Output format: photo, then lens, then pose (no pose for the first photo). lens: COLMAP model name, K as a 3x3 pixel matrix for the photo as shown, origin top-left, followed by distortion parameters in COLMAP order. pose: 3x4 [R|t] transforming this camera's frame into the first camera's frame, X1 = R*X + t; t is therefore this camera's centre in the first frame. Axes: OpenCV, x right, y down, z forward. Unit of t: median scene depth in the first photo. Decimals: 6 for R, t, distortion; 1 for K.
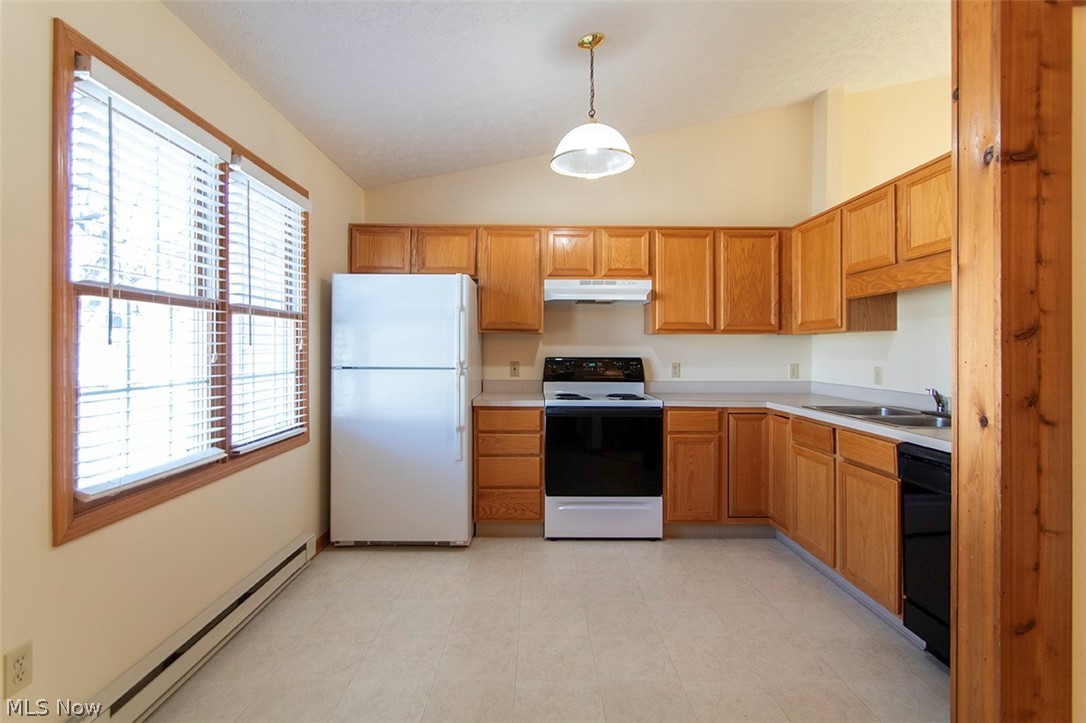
lens RADIAL K [[519.6, 0, 544.2], [0, 519.6, 349.7], [0, 0, 1]] dist [-0.001355, -0.000189]
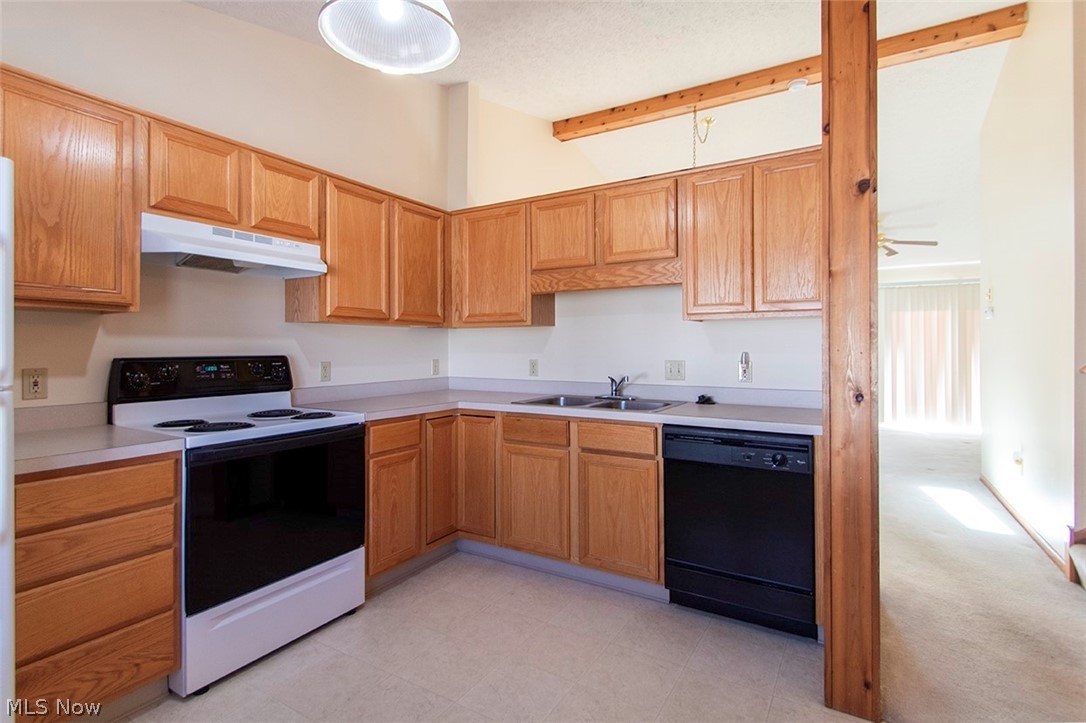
lens RADIAL K [[518.3, 0, 537.0], [0, 518.3, 344.0], [0, 0, 1]] dist [0.001900, 0.000178]
pose [[0.531717, 0.000473, 0.846922, -0.257542], [0.004801, 0.999982, -0.003573, 0.004497], [-0.846909, 0.005966, 0.531705, 0.409601]]
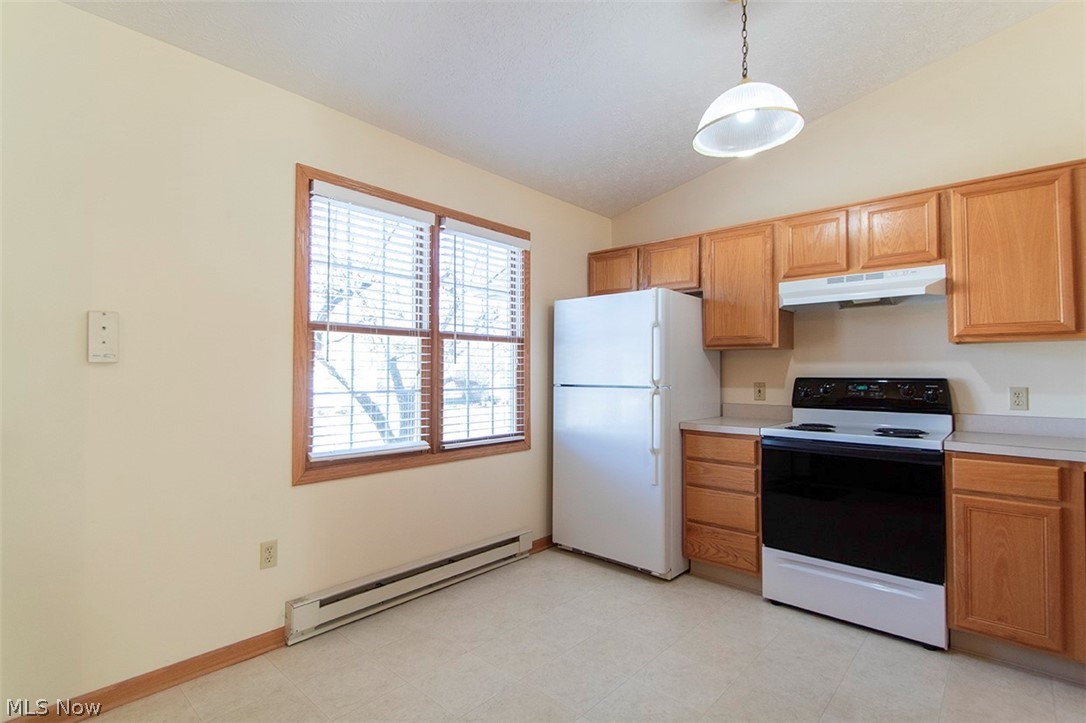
lens RADIAL K [[526.5, 0, 527.3], [0, 526.5, 360.6], [0, 0, 1]] dist [0.000342, -0.000289]
pose [[0.720359, -0.019578, -0.693325, 0.316234], [-0.001916, 0.999542, -0.030215, 0.015791], [0.693599, 0.023094, 0.719991, 0.137615]]
